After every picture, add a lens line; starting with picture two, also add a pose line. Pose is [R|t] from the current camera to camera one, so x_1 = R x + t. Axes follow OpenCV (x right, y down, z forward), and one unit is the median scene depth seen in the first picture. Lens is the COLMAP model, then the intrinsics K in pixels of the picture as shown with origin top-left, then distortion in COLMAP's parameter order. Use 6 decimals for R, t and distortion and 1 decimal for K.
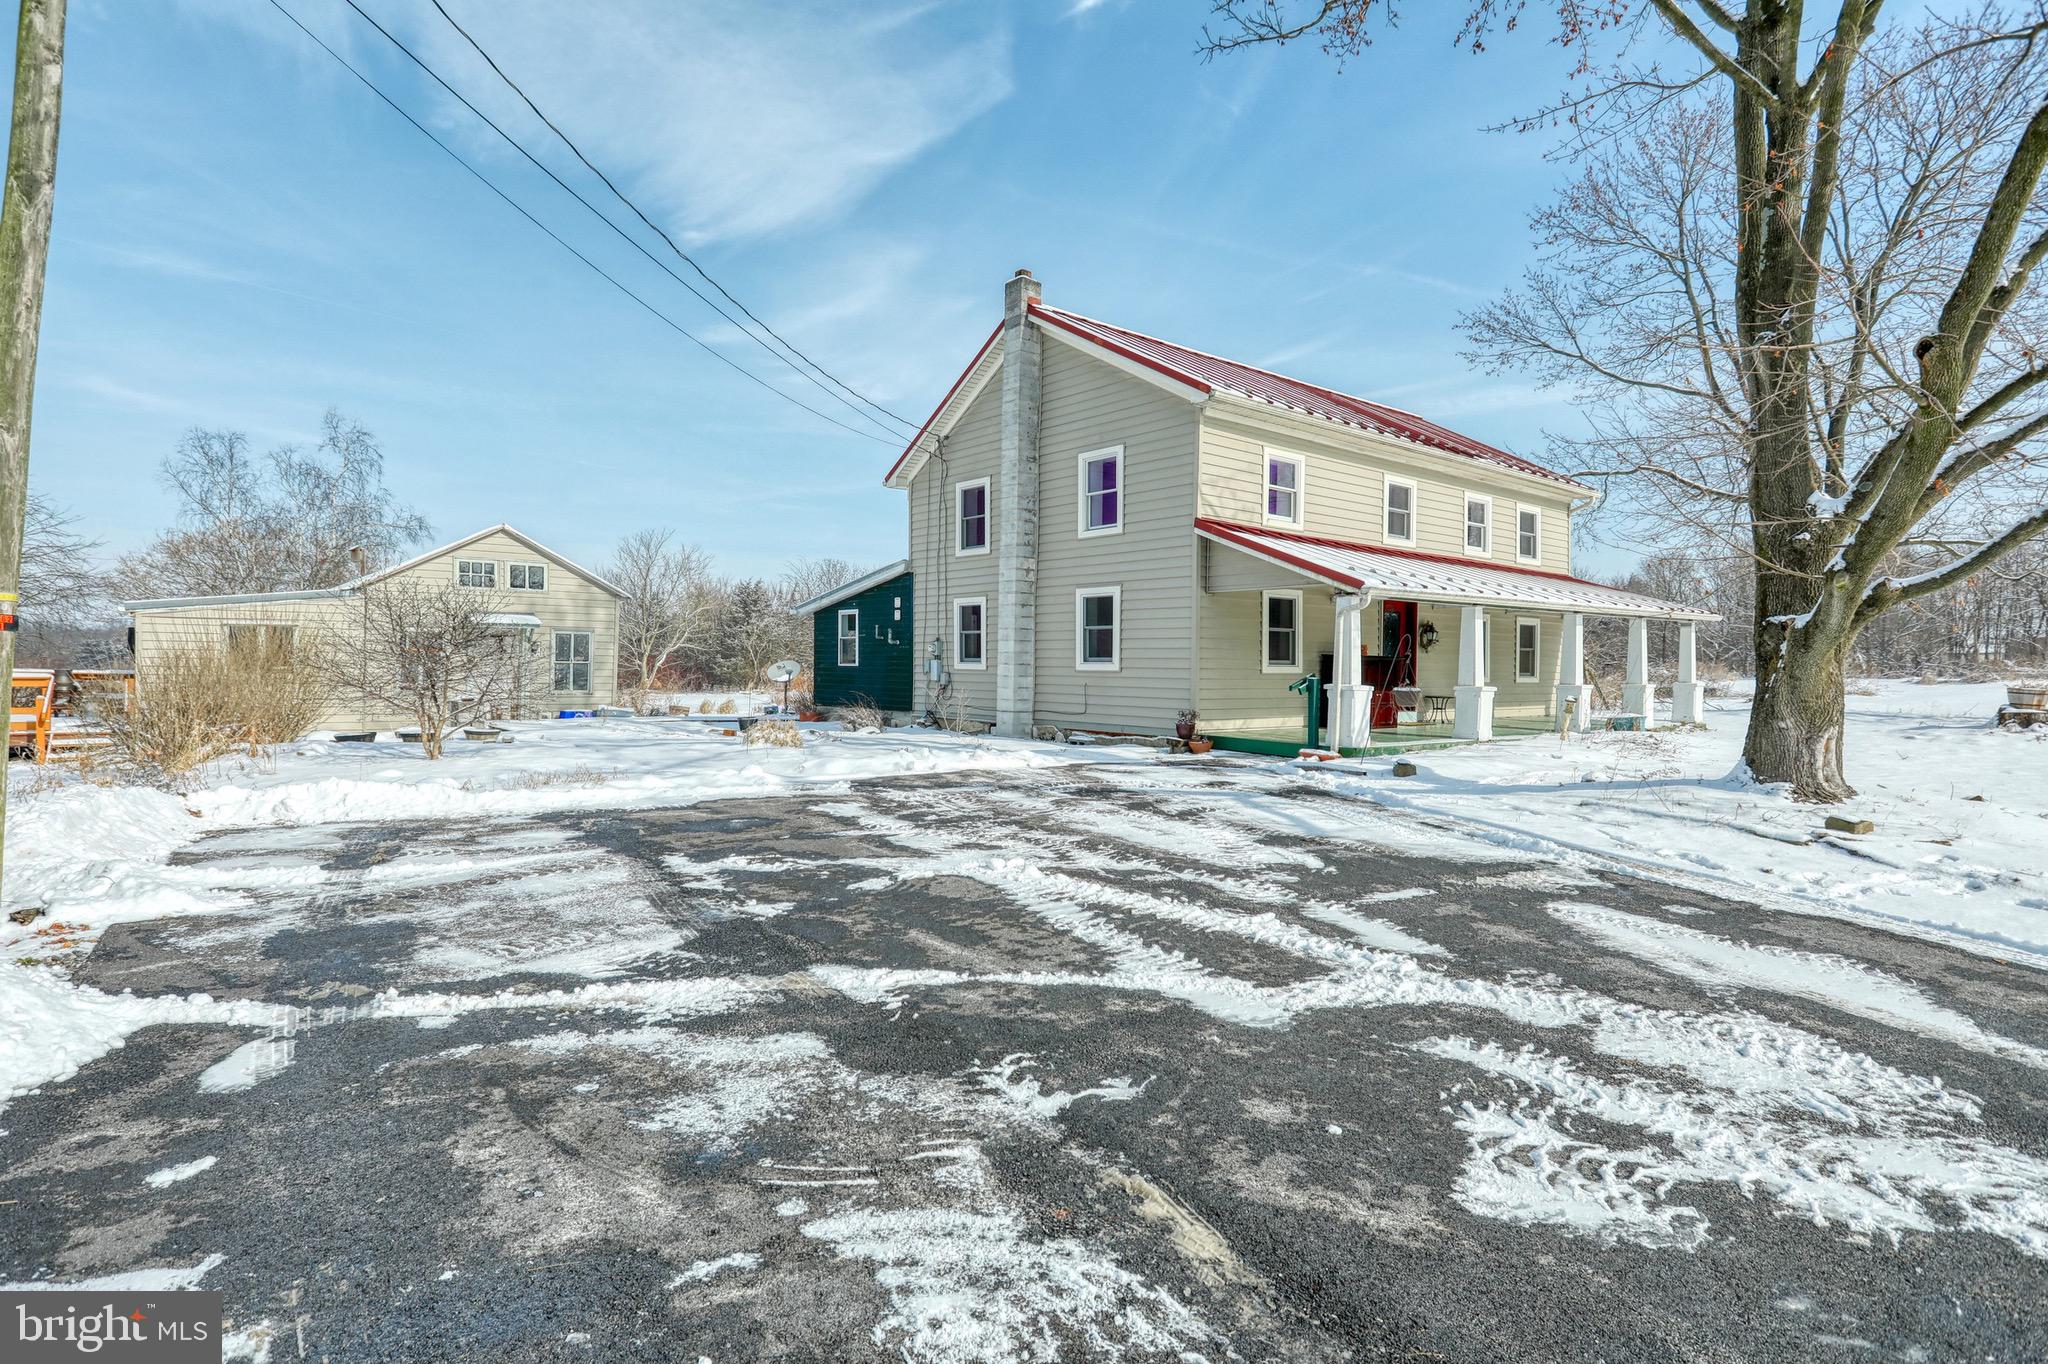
lens RADIAL K [[990.3, 0, 1029.7], [0, 990.3, 687.0], [0, 0, 1]] dist [-0.003873, 0.001339]
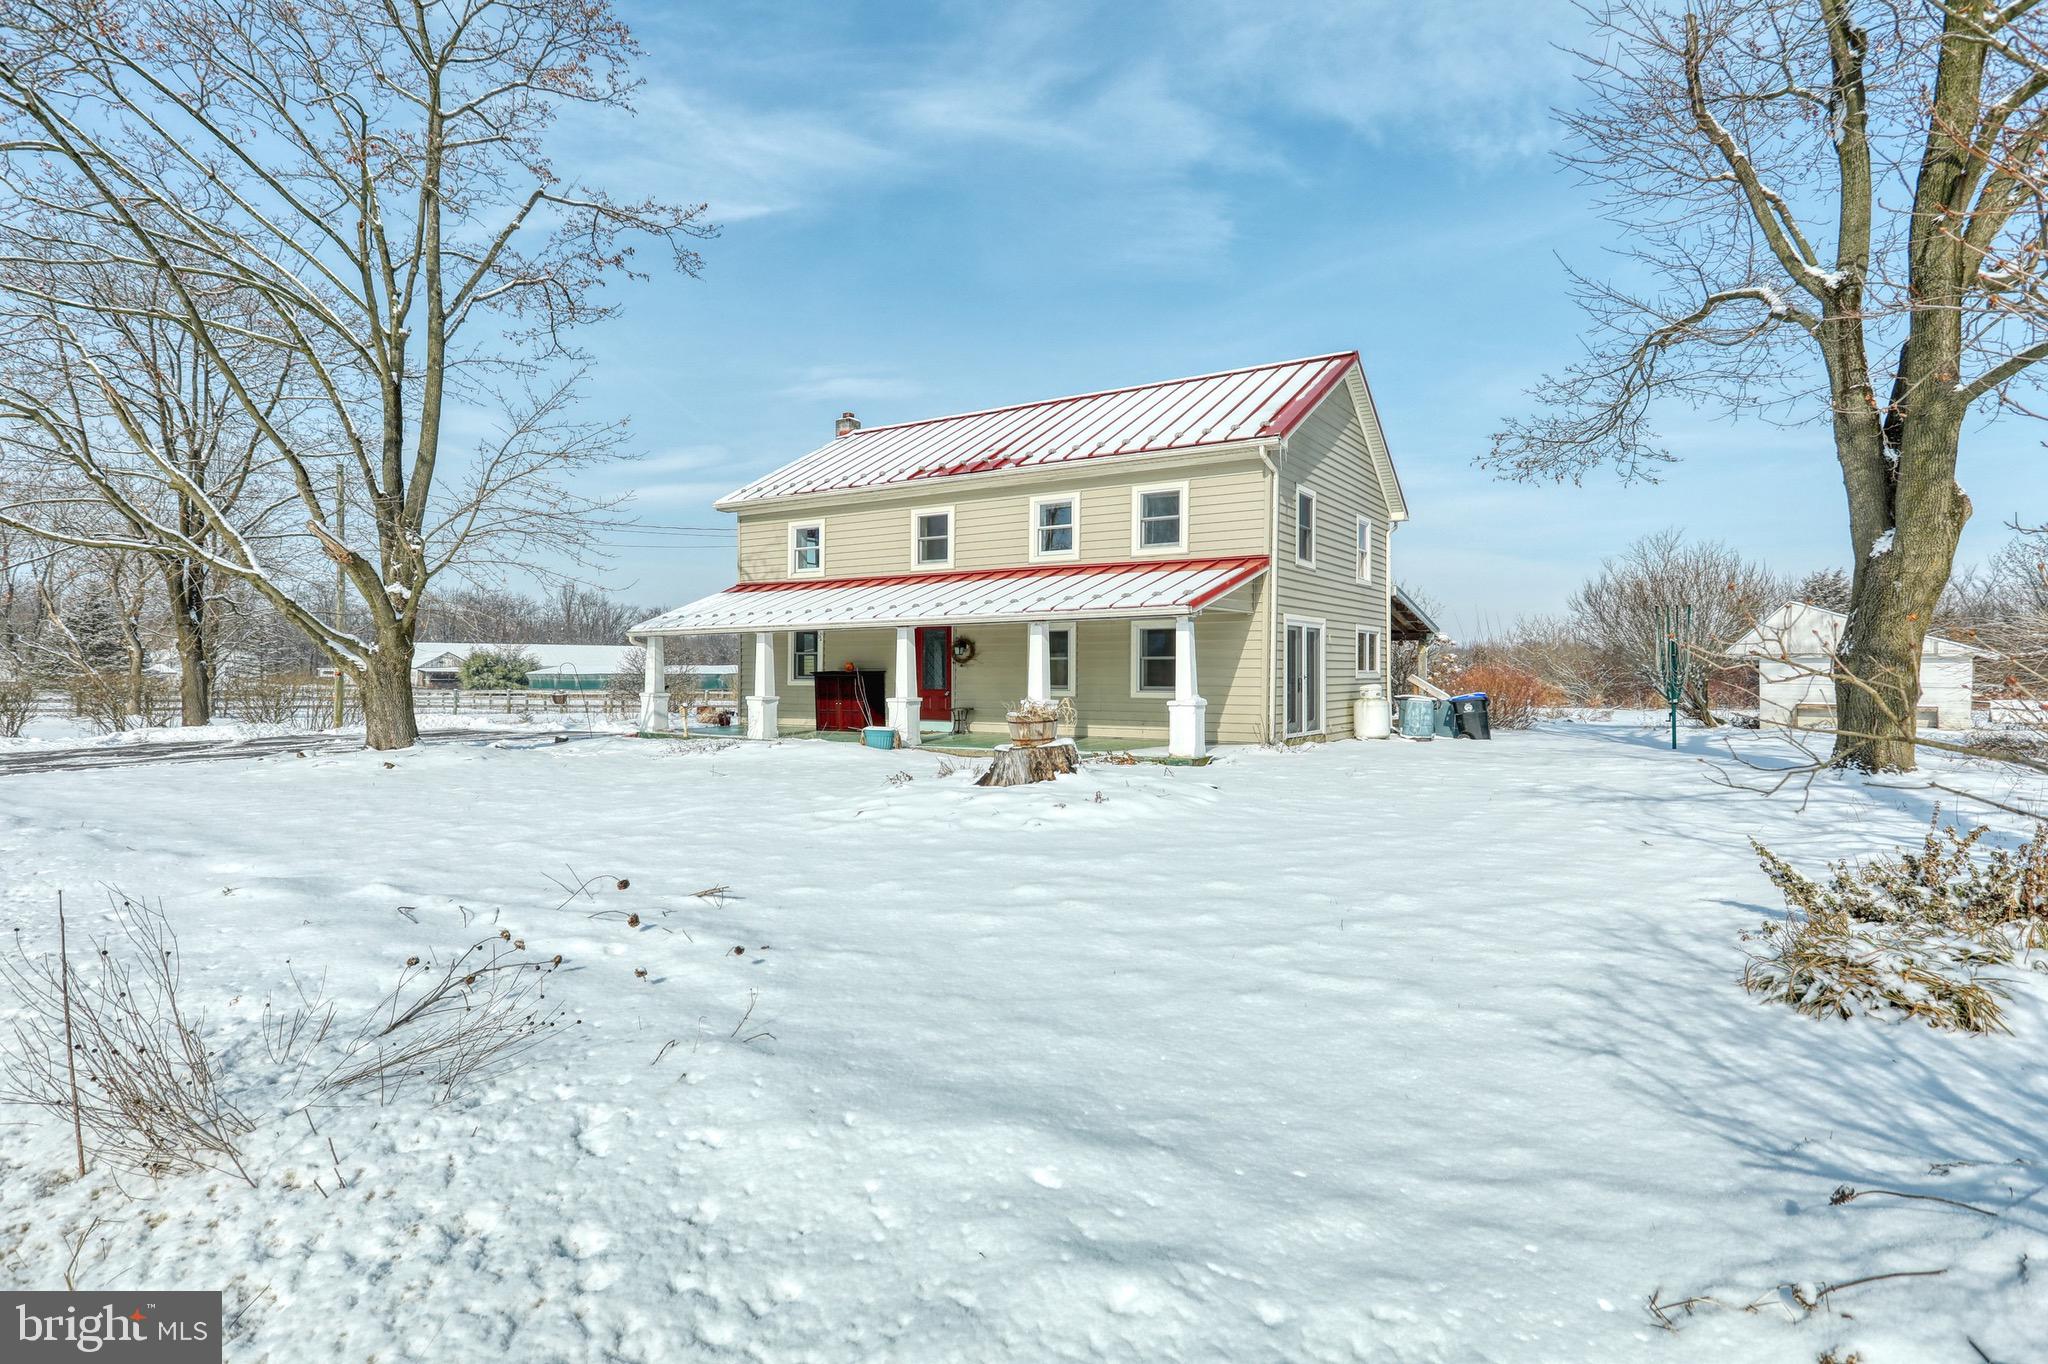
lens RADIAL K [[990.3, 0, 1034.3], [0, 990.3, 685.9], [0, 0, 1]] dist [-0.003873, 0.001339]
pose [[0.387580, -0.007373, -0.921807, 1.169363], [-0.016935, 0.999742, -0.015116, -0.000050], [0.921681, 0.021469, 0.387355, 0.562632]]
